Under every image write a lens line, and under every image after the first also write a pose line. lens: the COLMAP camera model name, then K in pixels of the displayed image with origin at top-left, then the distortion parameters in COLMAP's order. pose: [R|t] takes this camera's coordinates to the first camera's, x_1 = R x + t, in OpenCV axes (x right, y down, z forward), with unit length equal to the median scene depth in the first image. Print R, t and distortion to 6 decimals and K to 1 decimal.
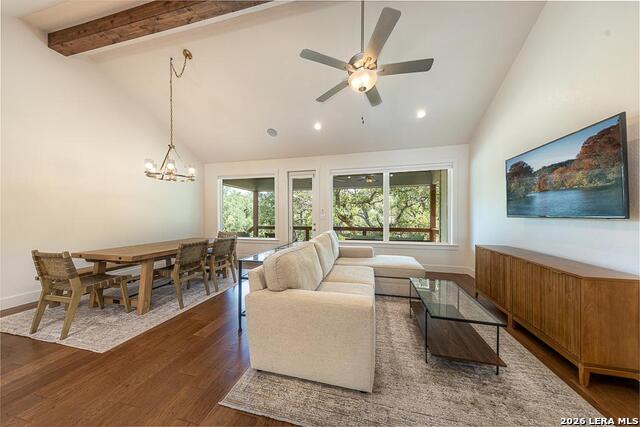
lens RADIAL K [[204.6, 0, 320.0], [0, 204.6, 213.5], [0, 0, 1]] dist [-0.000316, -0.000048]
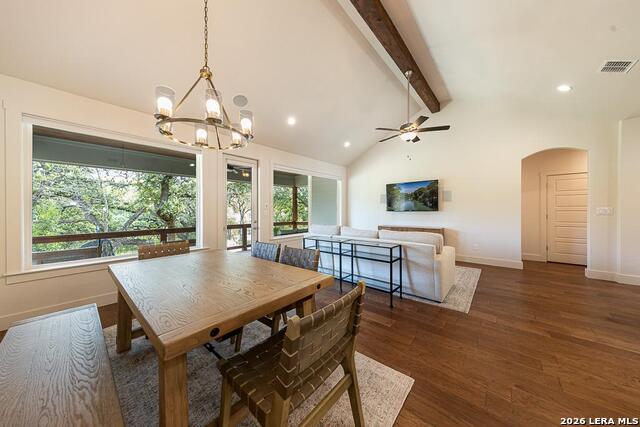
lens RADIAL K [[208.5, 0, 320.6], [0, 208.5, 209.7], [0, 0, 1]] dist [0.000253, 0.000015]
pose [[0.437501, 0.001468, 0.899217, -0.786173], [0.001839, 0.999995, -0.002528, 0.006474], [-0.899216, 0.002759, 0.437496, 0.387517]]
